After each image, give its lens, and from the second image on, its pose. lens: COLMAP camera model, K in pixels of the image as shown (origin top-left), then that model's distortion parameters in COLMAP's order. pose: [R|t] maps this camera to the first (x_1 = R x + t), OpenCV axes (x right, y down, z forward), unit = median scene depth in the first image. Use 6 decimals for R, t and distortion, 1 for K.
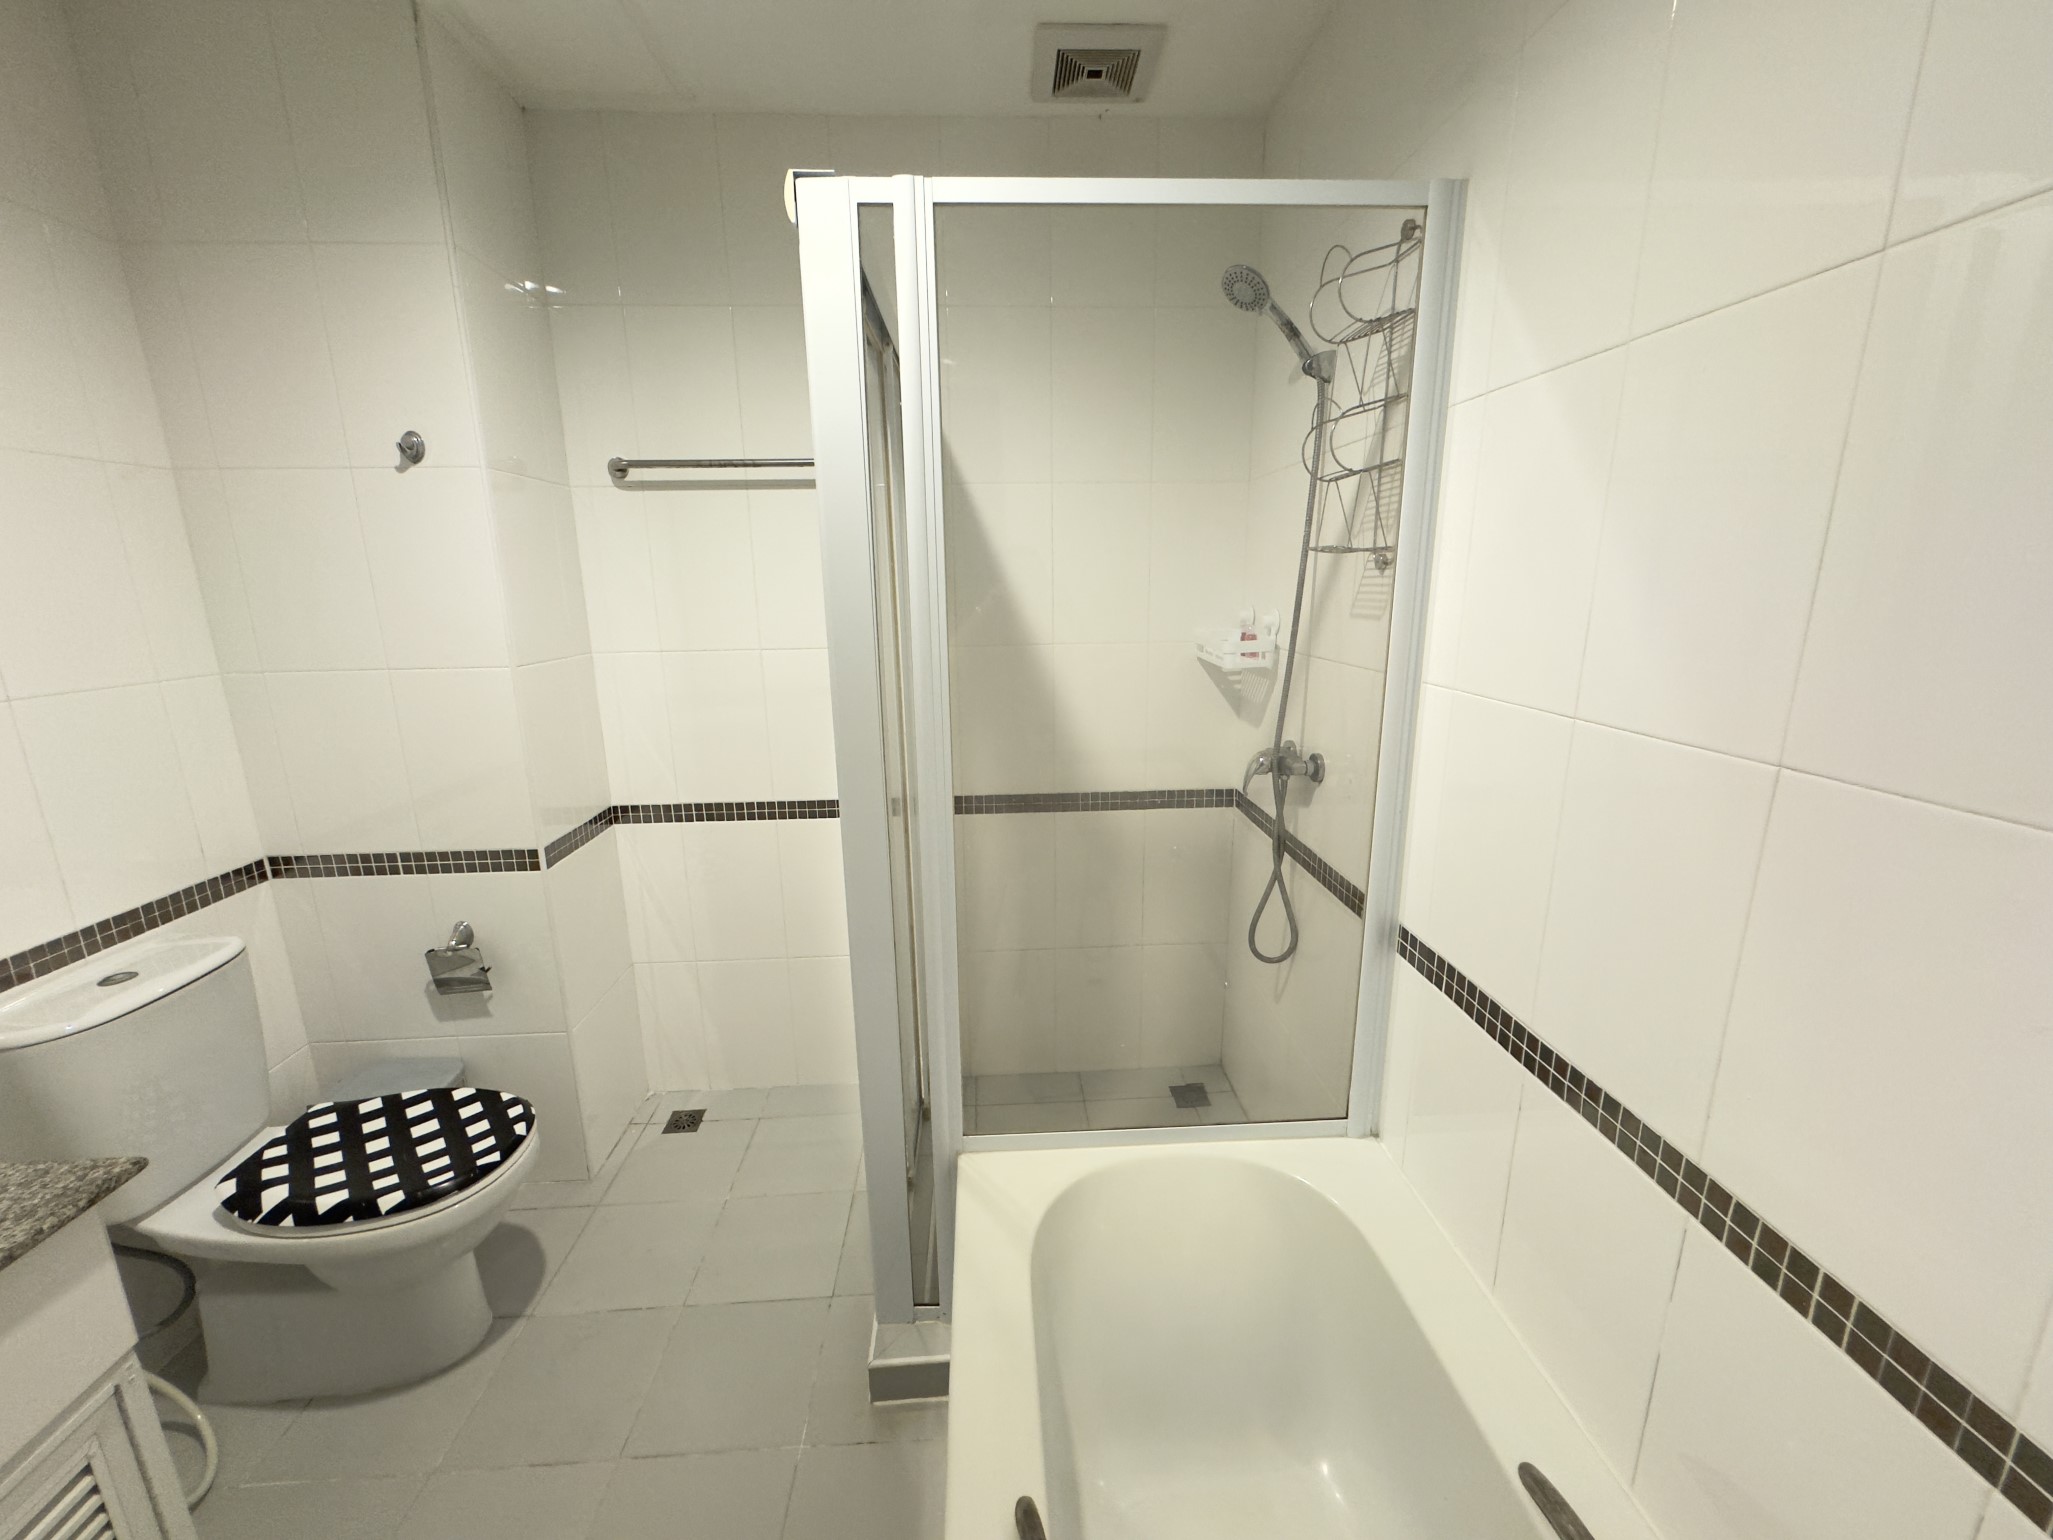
lens RADIAL K [[822.4, 0, 1026.5], [0, 822.4, 770.0], [0, 0, 1]] dist [0.000546, -0.000324]
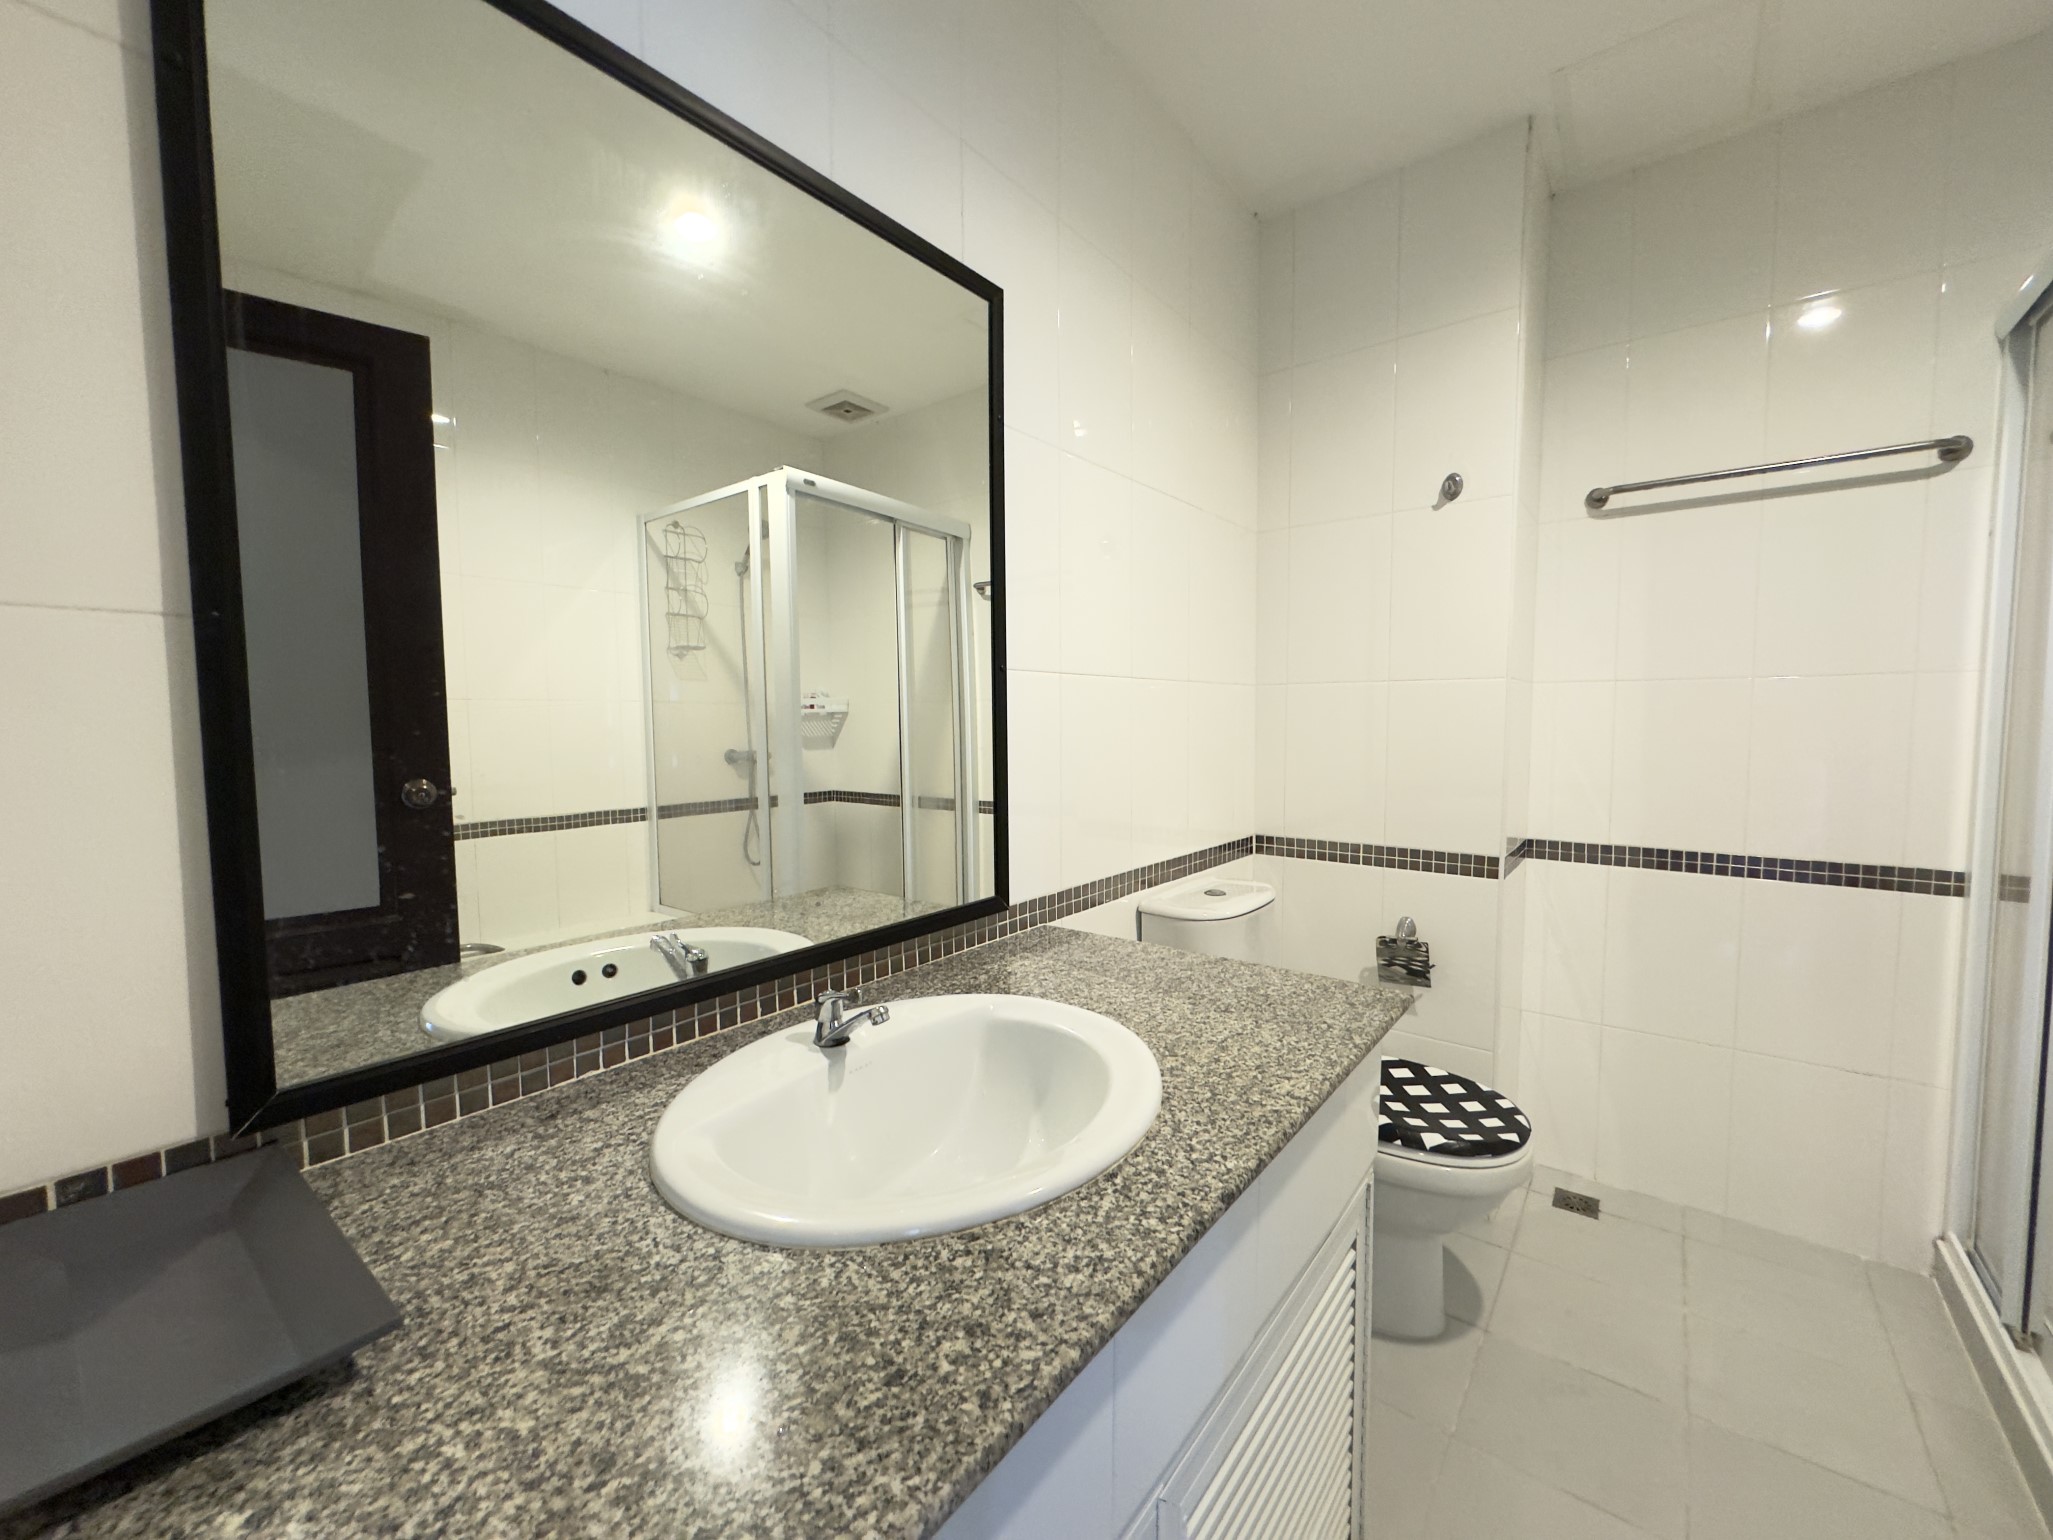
lens RADIAL K [[822.4, 0, 1026.5], [0, 822.4, 770.0], [0, 0, 1]] dist [0.000546, -0.000324]
pose [[0.747565, 0.053863, -0.662001, -0.369713], [-0.156038, 0.983053, -0.096221, 0.181935], [0.645600, 0.175229, 0.743301, -0.153447]]
